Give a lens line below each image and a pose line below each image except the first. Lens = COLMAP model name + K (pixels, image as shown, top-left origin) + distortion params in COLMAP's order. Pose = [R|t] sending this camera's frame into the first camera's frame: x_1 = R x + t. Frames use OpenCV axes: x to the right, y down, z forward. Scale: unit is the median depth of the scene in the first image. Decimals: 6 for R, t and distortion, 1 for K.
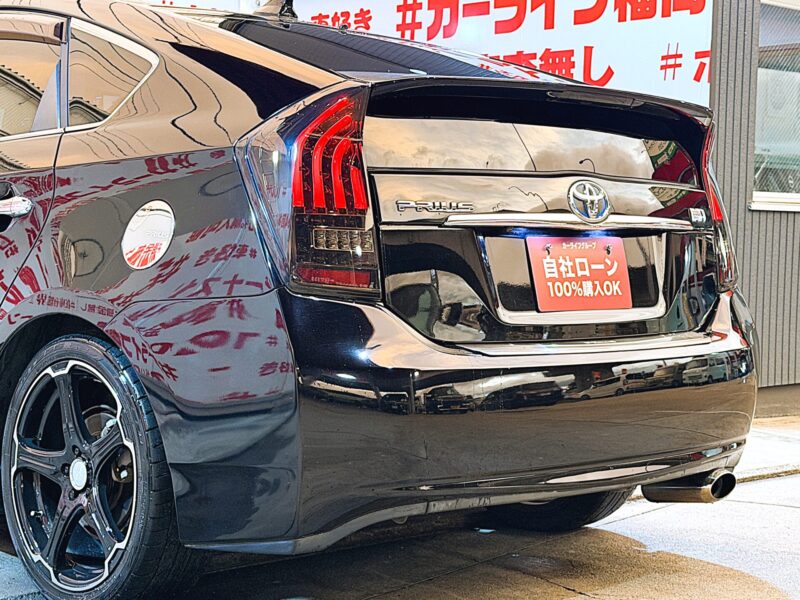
lens RADIAL K [[1477.7, 0, 397.7], [0, 1477.7, 284.0], [0, 0, 1]] dist [0.012870, 0.024460]
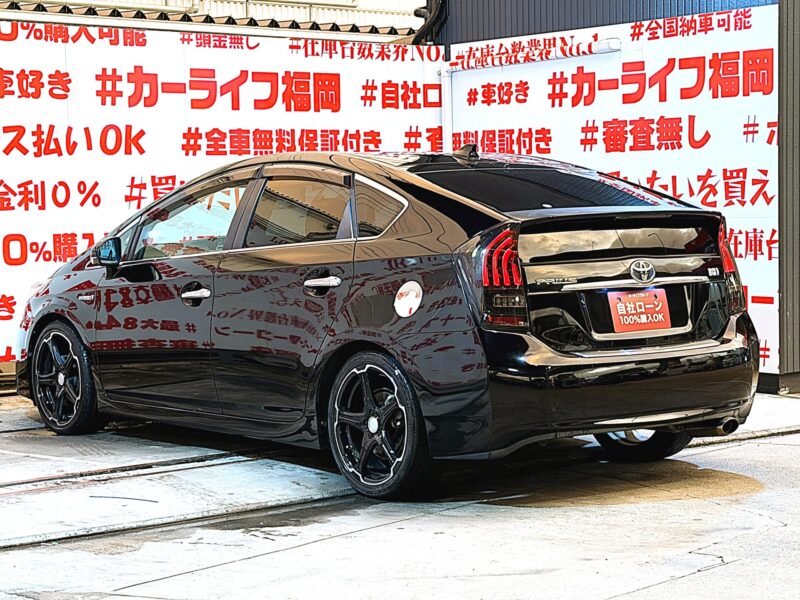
lens RADIAL K [[1477.7, 0, 397.7], [0, 1477.7, 284.0], [0, 0, 1]] dist [0.012870, 0.024460]
pose [[0.992696, -0.030829, -0.116635, 0.040676], [0.031656, 0.999485, 0.005239, -0.059336], [0.116413, -0.008893, 0.993161, -0.862341]]
